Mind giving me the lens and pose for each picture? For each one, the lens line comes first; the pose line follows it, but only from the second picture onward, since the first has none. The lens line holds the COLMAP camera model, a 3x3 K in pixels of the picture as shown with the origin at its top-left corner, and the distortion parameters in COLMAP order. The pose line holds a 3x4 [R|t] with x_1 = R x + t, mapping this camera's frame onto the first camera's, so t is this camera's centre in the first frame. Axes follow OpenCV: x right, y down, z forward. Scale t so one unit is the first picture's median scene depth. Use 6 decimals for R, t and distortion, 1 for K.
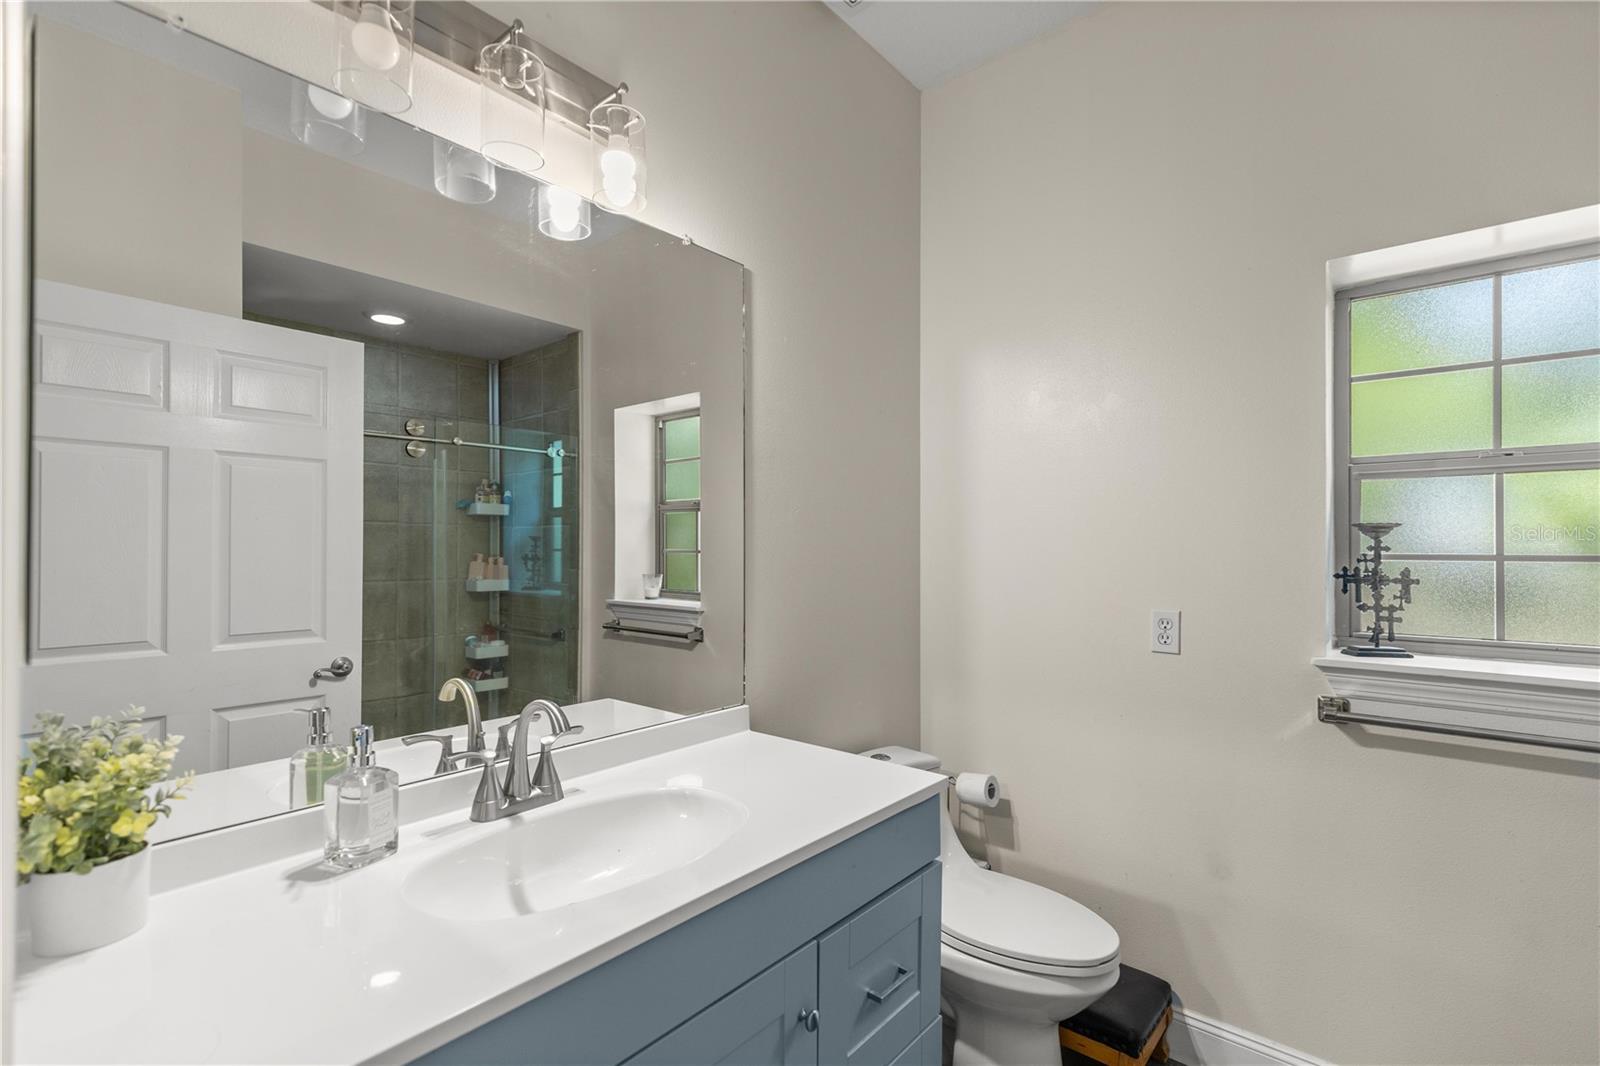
lens RADIAL K [[723.7, 0, 800.0], [0, 723.7, 533.0], [0, 0, 1]] dist [0.000145, 0.000122]
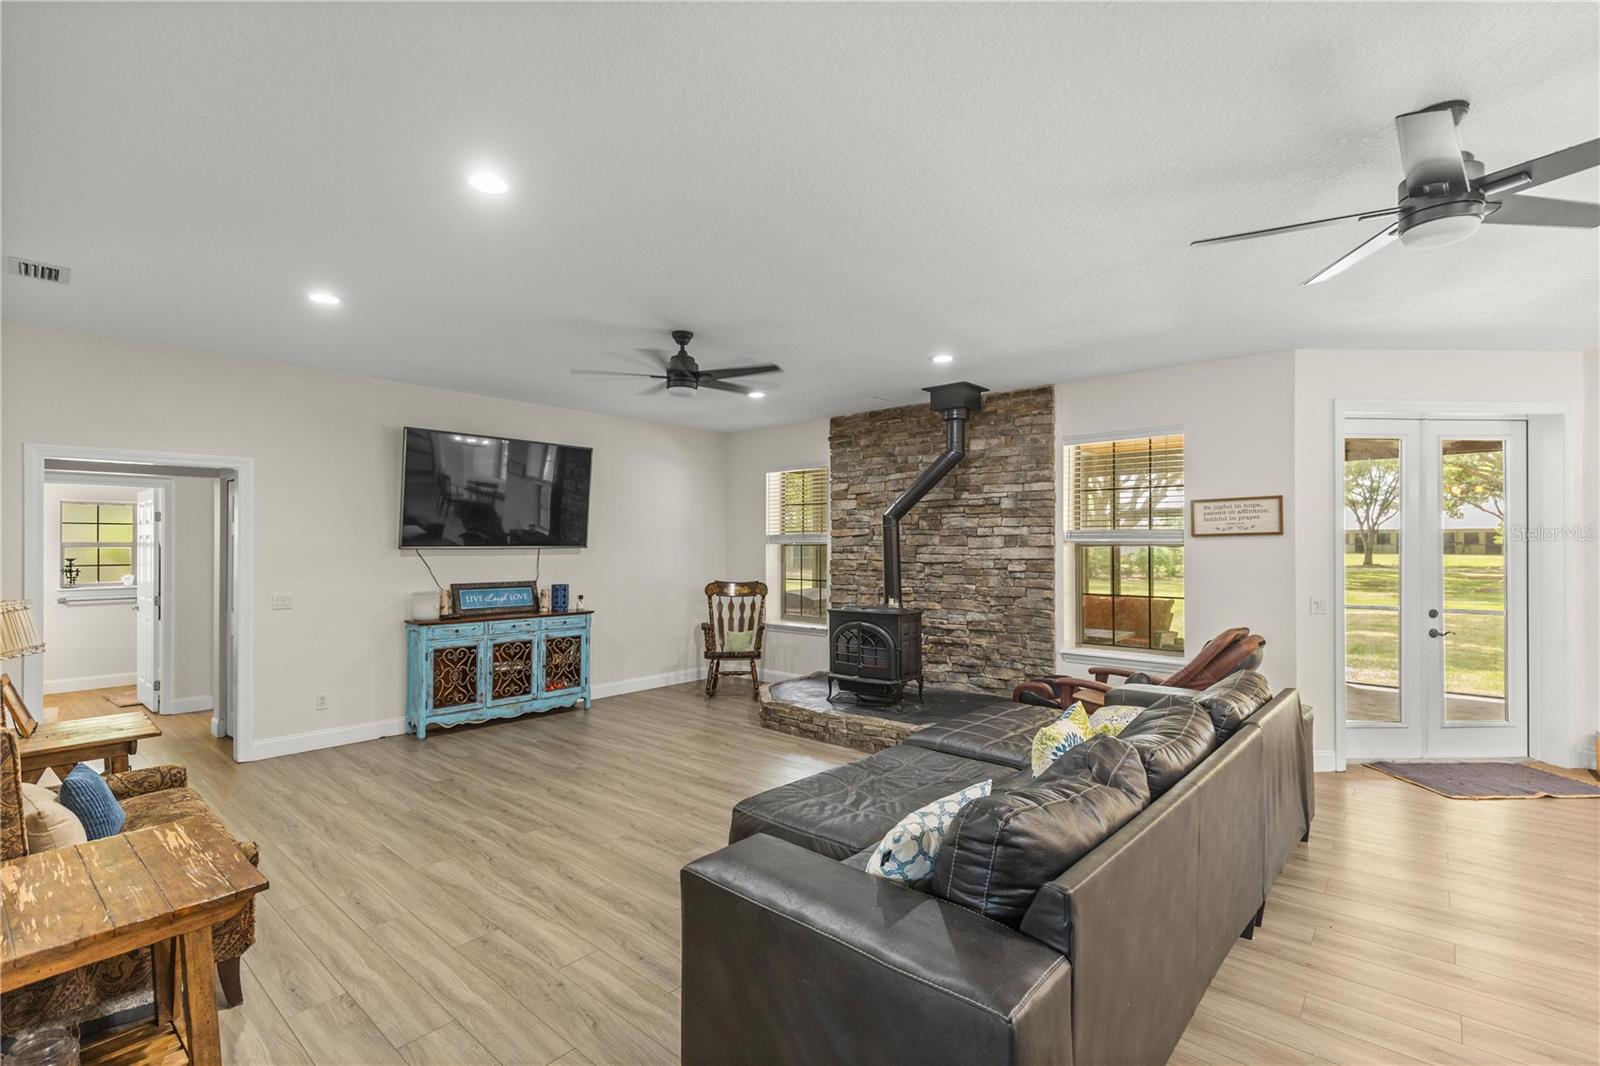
lens RADIAL K [[723.7, 0, 800.0], [0, 723.7, 533.0], [0, 0, 1]] dist [0.000145, 0.000122]
pose [[0.007927, 0.003938, 0.999961, -3.608206], [-0.008026, 0.999960, -0.003874, -0.188711], [-0.999936, -0.007995, 0.007959, -3.505313]]
